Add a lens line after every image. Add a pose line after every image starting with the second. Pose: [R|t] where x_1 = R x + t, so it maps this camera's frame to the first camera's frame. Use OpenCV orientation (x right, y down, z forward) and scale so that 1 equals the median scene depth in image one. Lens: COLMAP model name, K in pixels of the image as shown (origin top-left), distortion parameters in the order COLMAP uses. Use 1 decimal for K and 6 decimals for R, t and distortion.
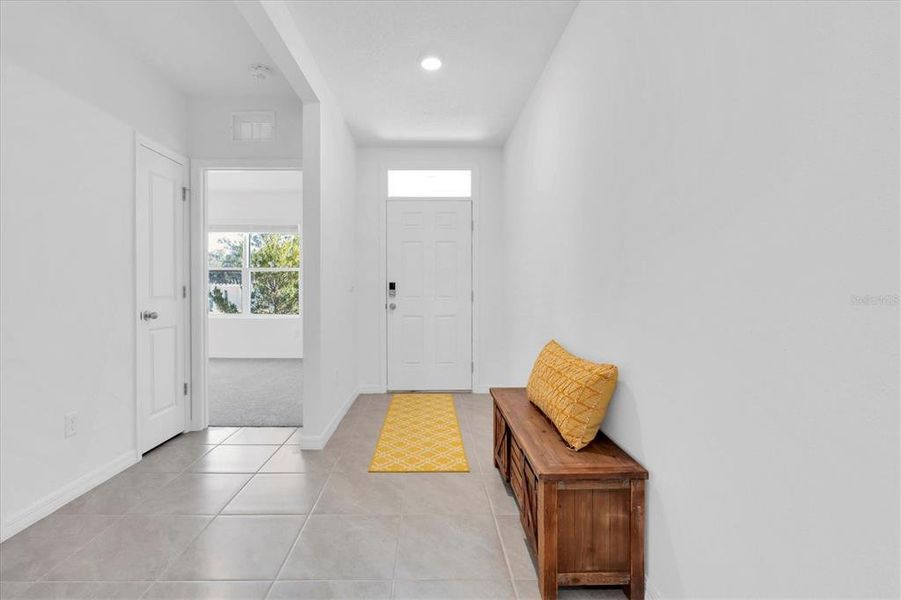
lens RADIAL K [[405.5, 0, 448.5], [0, 405.5, 296.9], [0, 0, 1]] dist [0.000503, -0.000144]
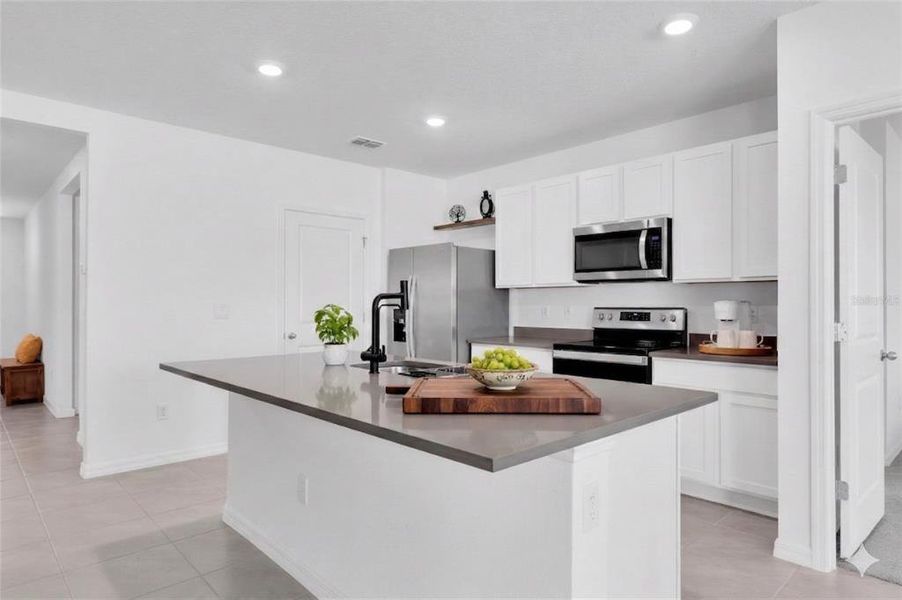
lens RADIAL K [[528.3, 0, 452.1], [0, 528.3, 303.2], [0, 0, 1]] dist [0.006534, -0.000435]
pose [[0.753669, -0.000011, 0.657254, 0.136311], [0.003088, 0.999989, -0.003524, -0.056342], [-0.657247, 0.004685, 0.753661, -4.616146]]
